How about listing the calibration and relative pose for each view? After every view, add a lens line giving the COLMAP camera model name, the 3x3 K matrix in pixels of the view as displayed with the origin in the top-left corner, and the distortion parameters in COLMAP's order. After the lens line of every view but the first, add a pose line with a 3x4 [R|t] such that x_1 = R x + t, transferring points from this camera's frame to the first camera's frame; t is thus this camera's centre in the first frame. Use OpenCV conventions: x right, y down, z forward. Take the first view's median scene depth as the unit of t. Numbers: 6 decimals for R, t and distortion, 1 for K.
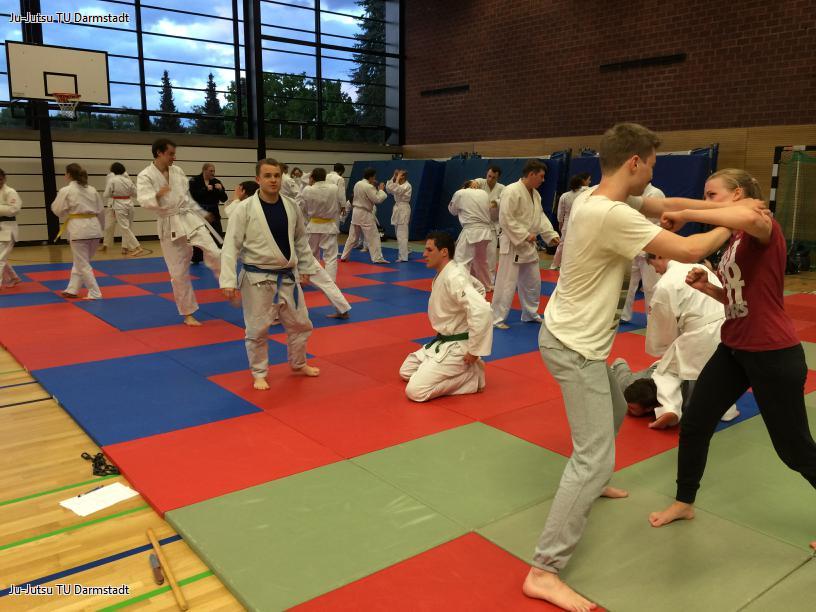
lens RADIAL K [[698.1, 0, 411.3], [0, 698.1, 302.6], [0, 0, 1]] dist [0.099748, -0.143714]
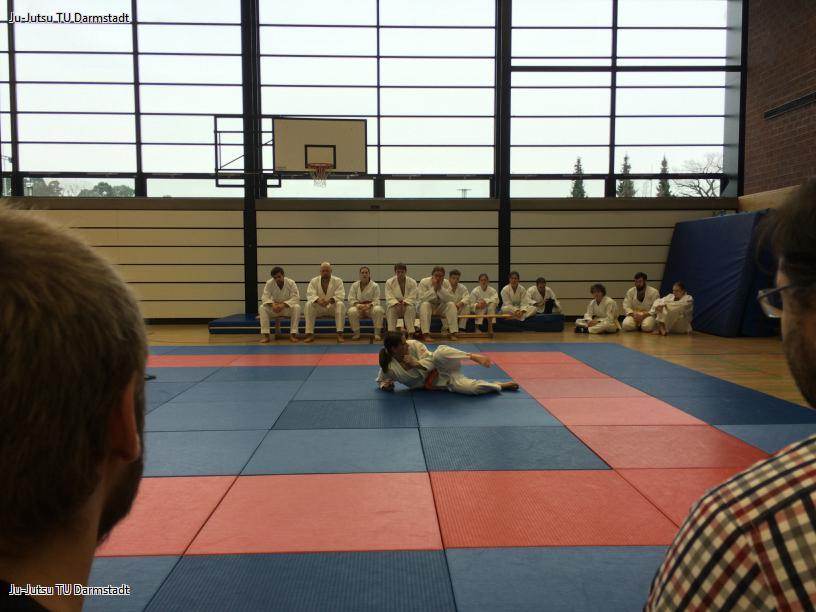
lens RADIAL K [[694.6, 0, 411.8], [0, 694.6, 306.7], [0, 0, 1]] dist [0.072391, -0.105078]
pose [[0.803578, 0.023101, -0.594751, 0.185860], [-0.094800, 0.991458, -0.089576, -0.043056], [0.587601, 0.128364, 0.798904, 0.406653]]
